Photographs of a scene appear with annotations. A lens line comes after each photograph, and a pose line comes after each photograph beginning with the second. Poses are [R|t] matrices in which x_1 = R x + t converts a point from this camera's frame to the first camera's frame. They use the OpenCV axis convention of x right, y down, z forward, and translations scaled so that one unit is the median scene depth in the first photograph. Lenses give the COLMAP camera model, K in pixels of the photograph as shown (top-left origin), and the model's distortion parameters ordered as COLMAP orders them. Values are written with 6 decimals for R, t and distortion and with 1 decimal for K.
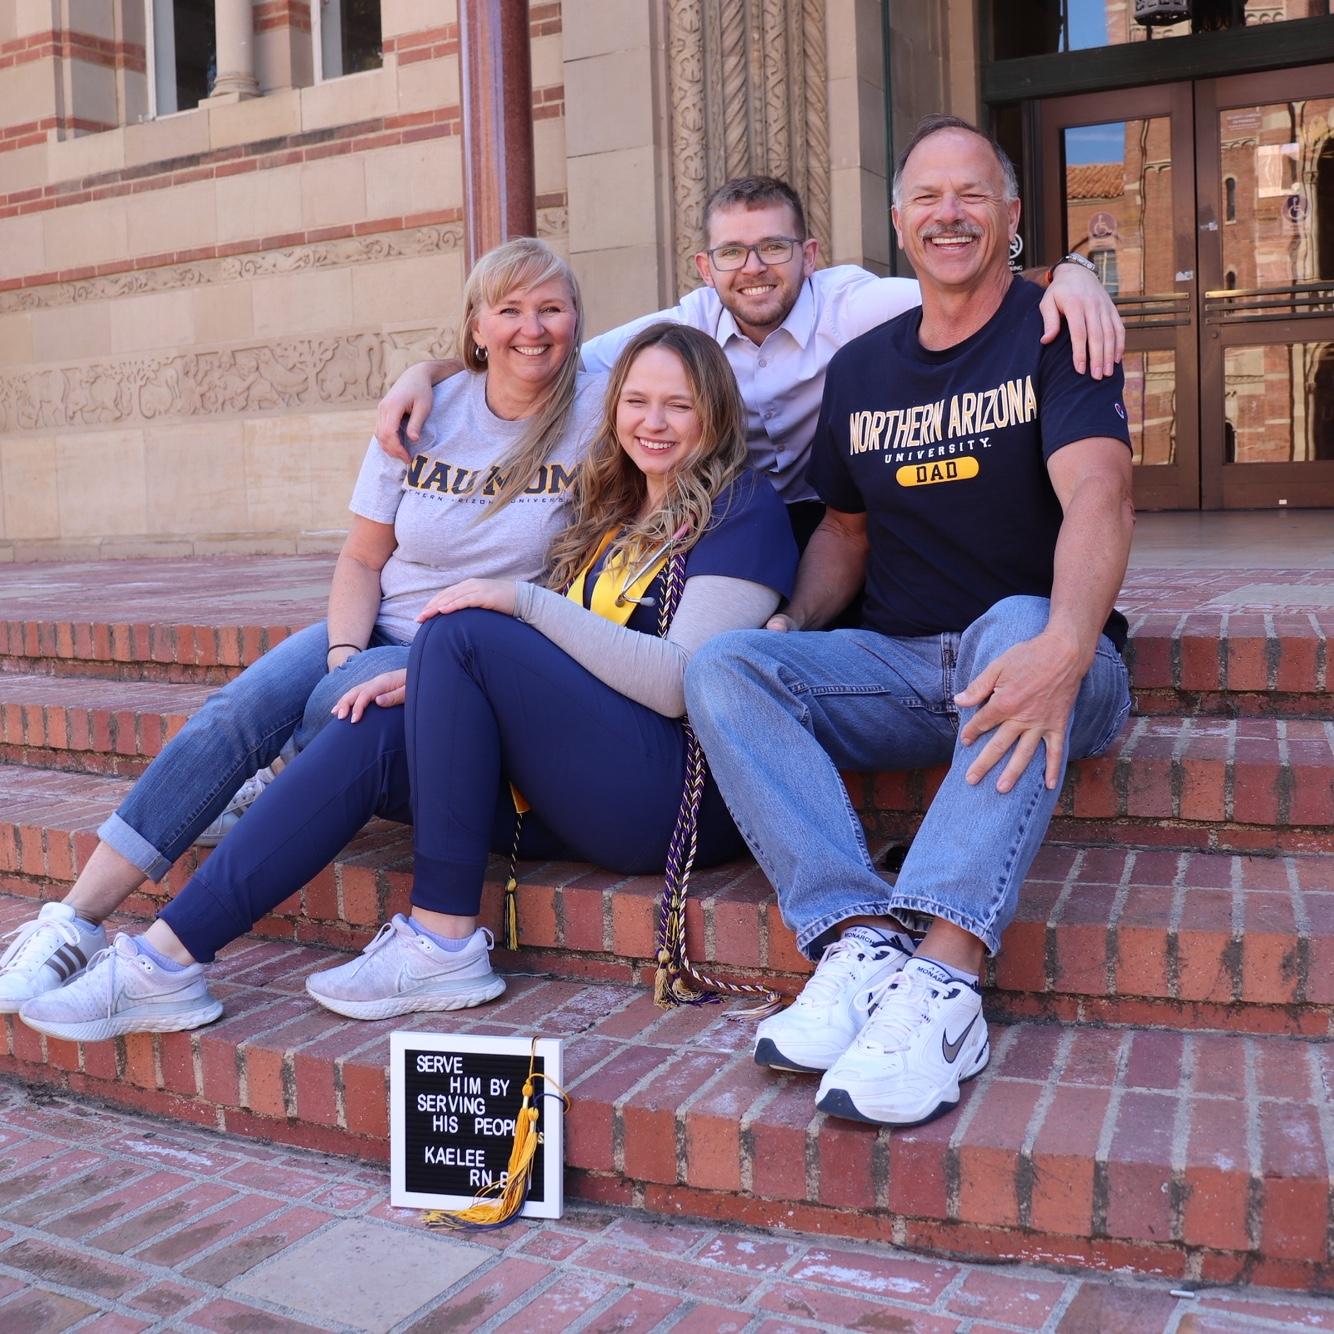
lens RADIAL K [[1712.0, 0, 667.0], [0, 1712.0, 667.0], [0, 0, 1]] dist [-0.169544, 0.154406]
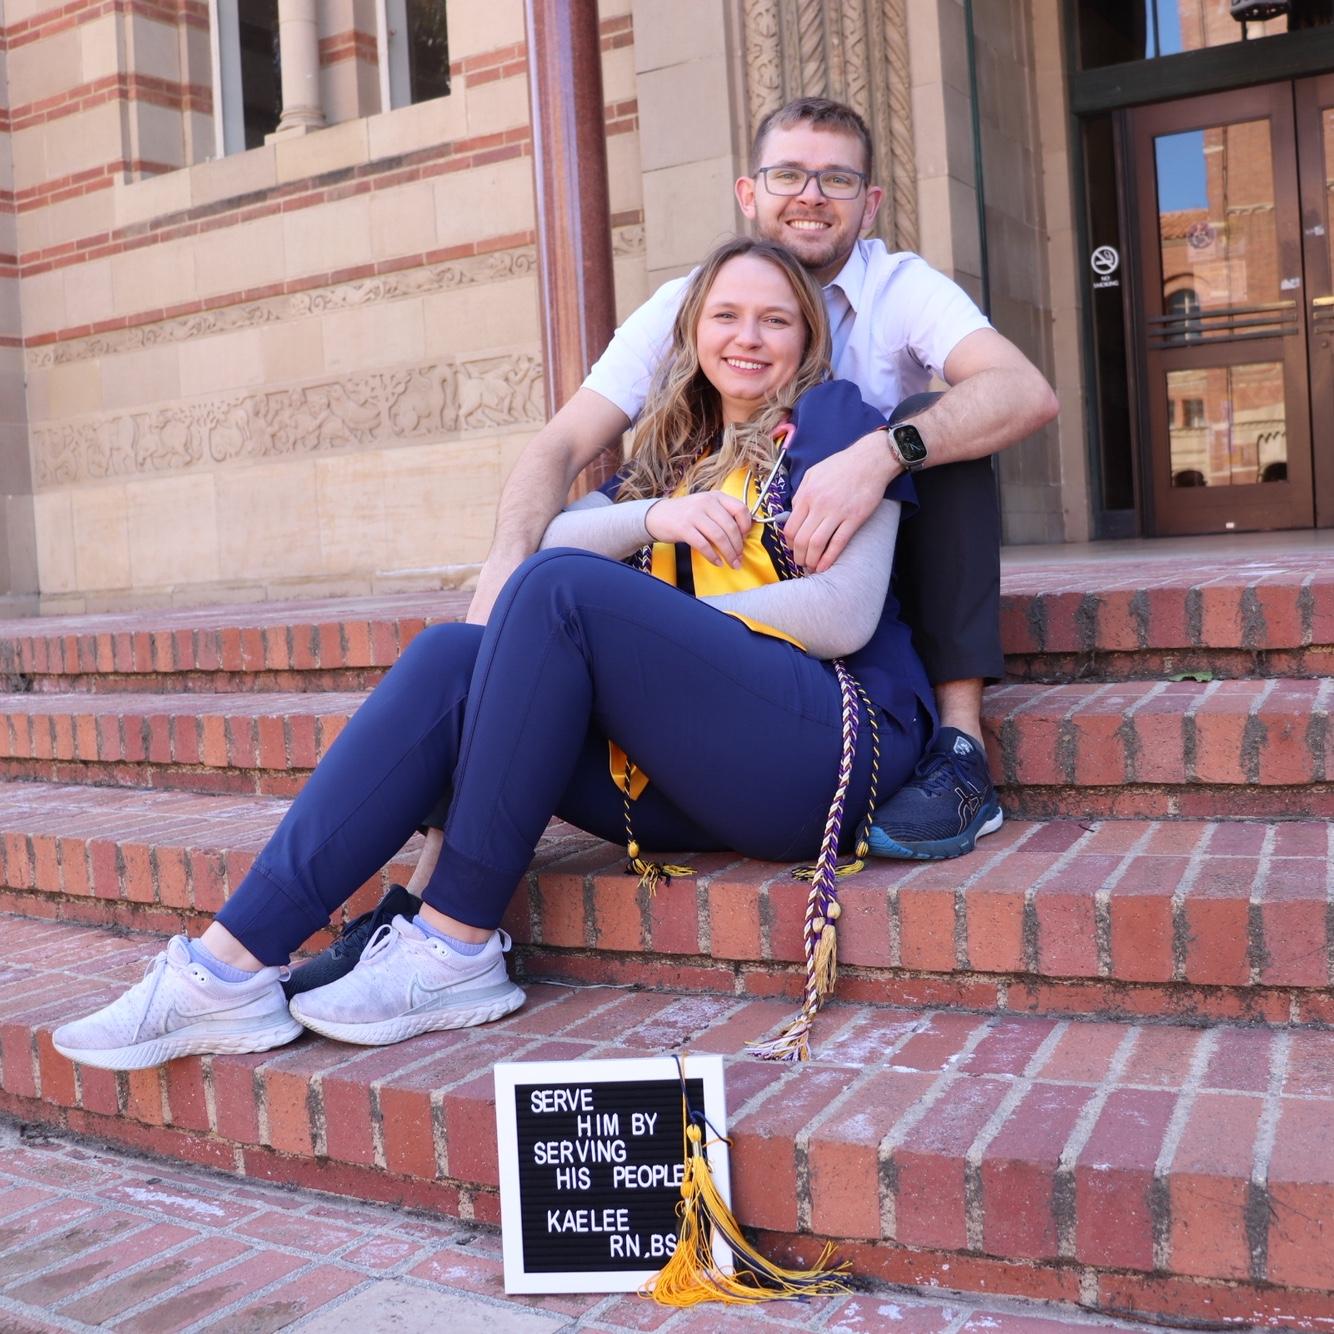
lens RADIAL K [[1712.0, 0, 667.0], [0, 1712.0, 667.0], [0, 0, 1]] dist [-0.169544, 0.154406]
pose [[0.998412, -0.022849, -0.051491, -0.004728], [0.020813, 0.998994, -0.039730, 0.040083], [0.052347, 0.038596, 0.997883, 0.111871]]
